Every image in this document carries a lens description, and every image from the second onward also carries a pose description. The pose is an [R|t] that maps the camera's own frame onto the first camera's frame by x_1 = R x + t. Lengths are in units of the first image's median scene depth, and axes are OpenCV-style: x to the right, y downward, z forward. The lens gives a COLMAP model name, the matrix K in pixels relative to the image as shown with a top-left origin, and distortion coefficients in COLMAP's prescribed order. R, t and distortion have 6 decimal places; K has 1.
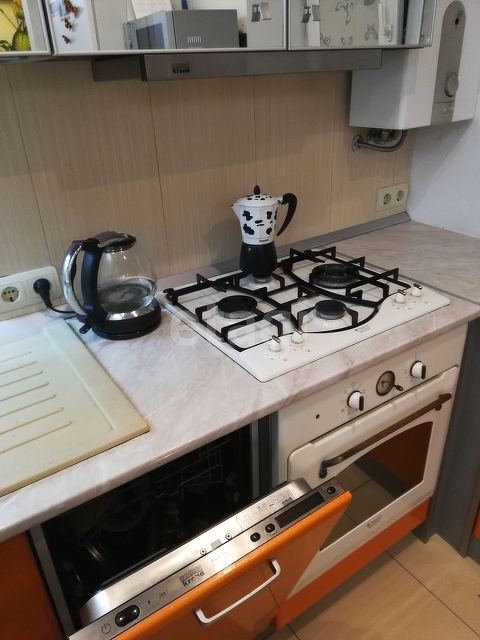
lens RADIAL K [[483.1, 0, 237.2], [0, 483.1, 318.9], [0, 0, 1]] dist [0.055431, -0.067835]
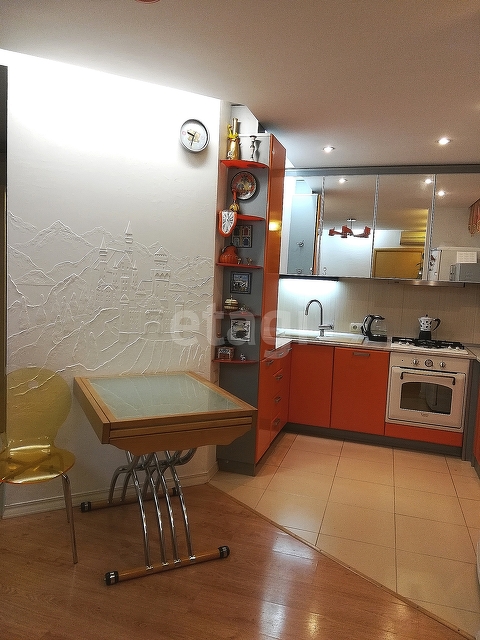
lens RADIAL K [[483.1, 0, 241.7], [0, 483.1, 320.9], [0, 0, 1]] dist [0.055431, -0.067835]
pose [[0.623938, 0.142768, -0.768322, 1.667080], [-0.419118, 0.890946, -0.174803, 0.818208], [0.659577, 0.431084, 0.615731, -1.754688]]
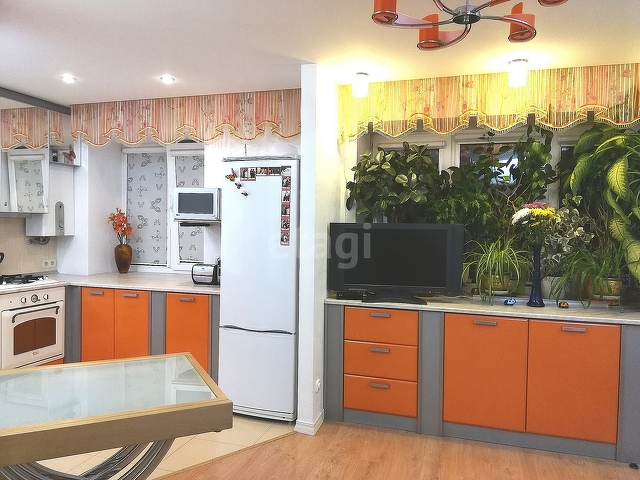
lens RADIAL K [[483.1, 0, 319.5], [0, 483.1, 238.5], [0, 0, 1]] dist [0.055431, -0.067835]
pose [[0.782139, 0.033097, 0.622225, -0.217641], [0.242308, 0.903836, -0.352659, 1.117738], [-0.574061, 0.426598, 0.698905, -2.117185]]
